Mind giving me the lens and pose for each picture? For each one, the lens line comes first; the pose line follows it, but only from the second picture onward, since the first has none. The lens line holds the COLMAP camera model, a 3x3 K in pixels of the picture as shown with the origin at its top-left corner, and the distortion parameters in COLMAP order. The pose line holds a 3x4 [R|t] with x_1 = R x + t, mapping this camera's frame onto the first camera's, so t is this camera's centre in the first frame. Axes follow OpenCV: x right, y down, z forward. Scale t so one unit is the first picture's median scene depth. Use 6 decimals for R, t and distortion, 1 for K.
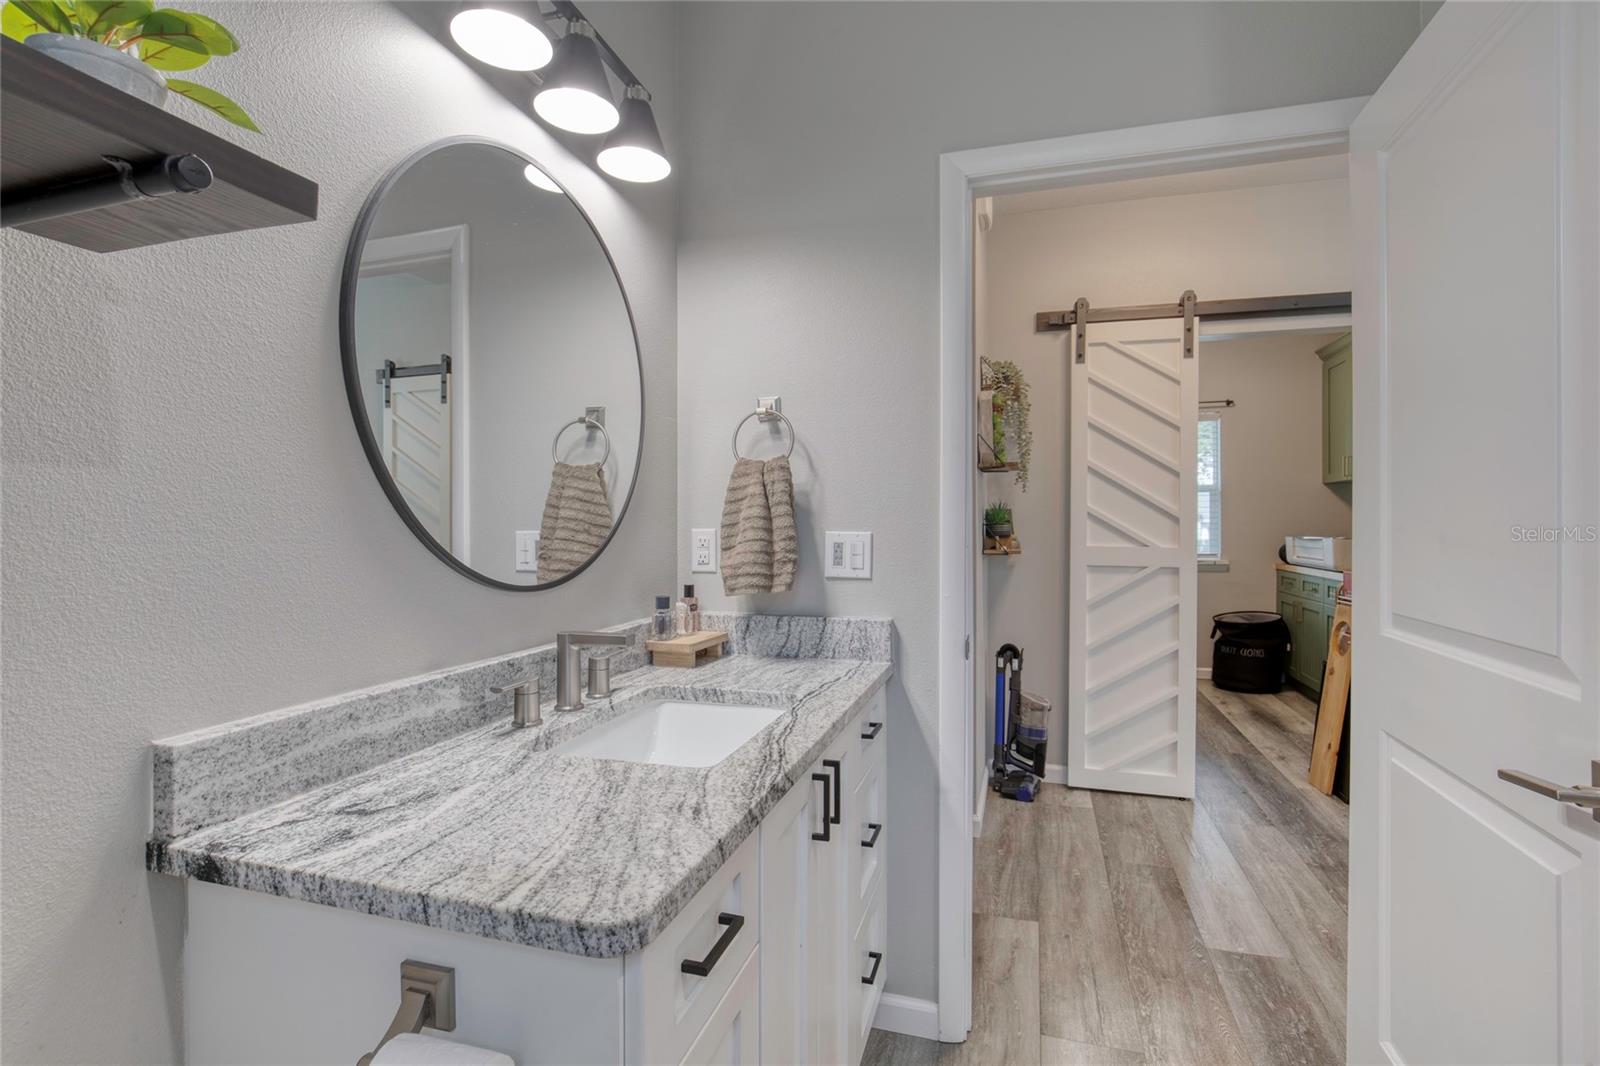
lens RADIAL K [[736.9, 0, 789.2], [0, 736.9, 515.4], [0, 0, 1]] dist [-0.018244, 0.007837]
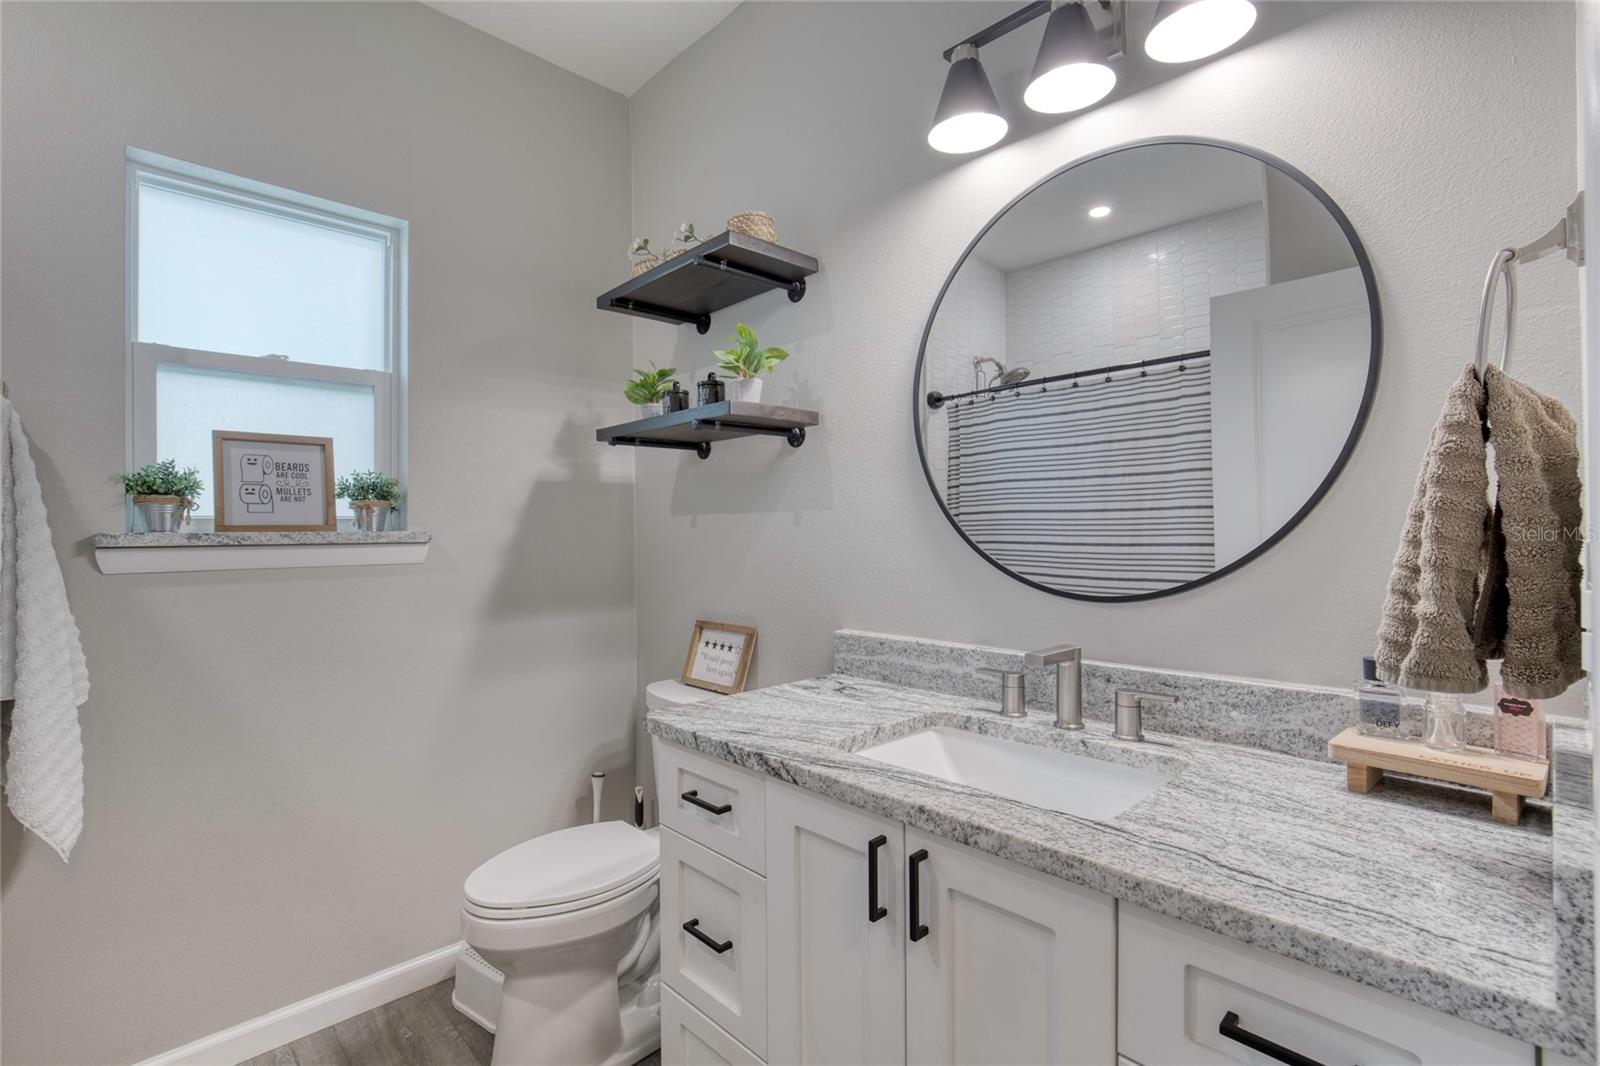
lens RADIAL K [[736.9, 0, 800.1], [0, 736.9, 532.8], [0, 0, 1]] dist [-0.018244, 0.007837]
pose [[-0.473852, 0.001191, -0.880604, 1.205817], [0.010543, 0.999935, -0.004321, 0.020963], [0.880541, -0.011332, -0.473834, 1.974704]]
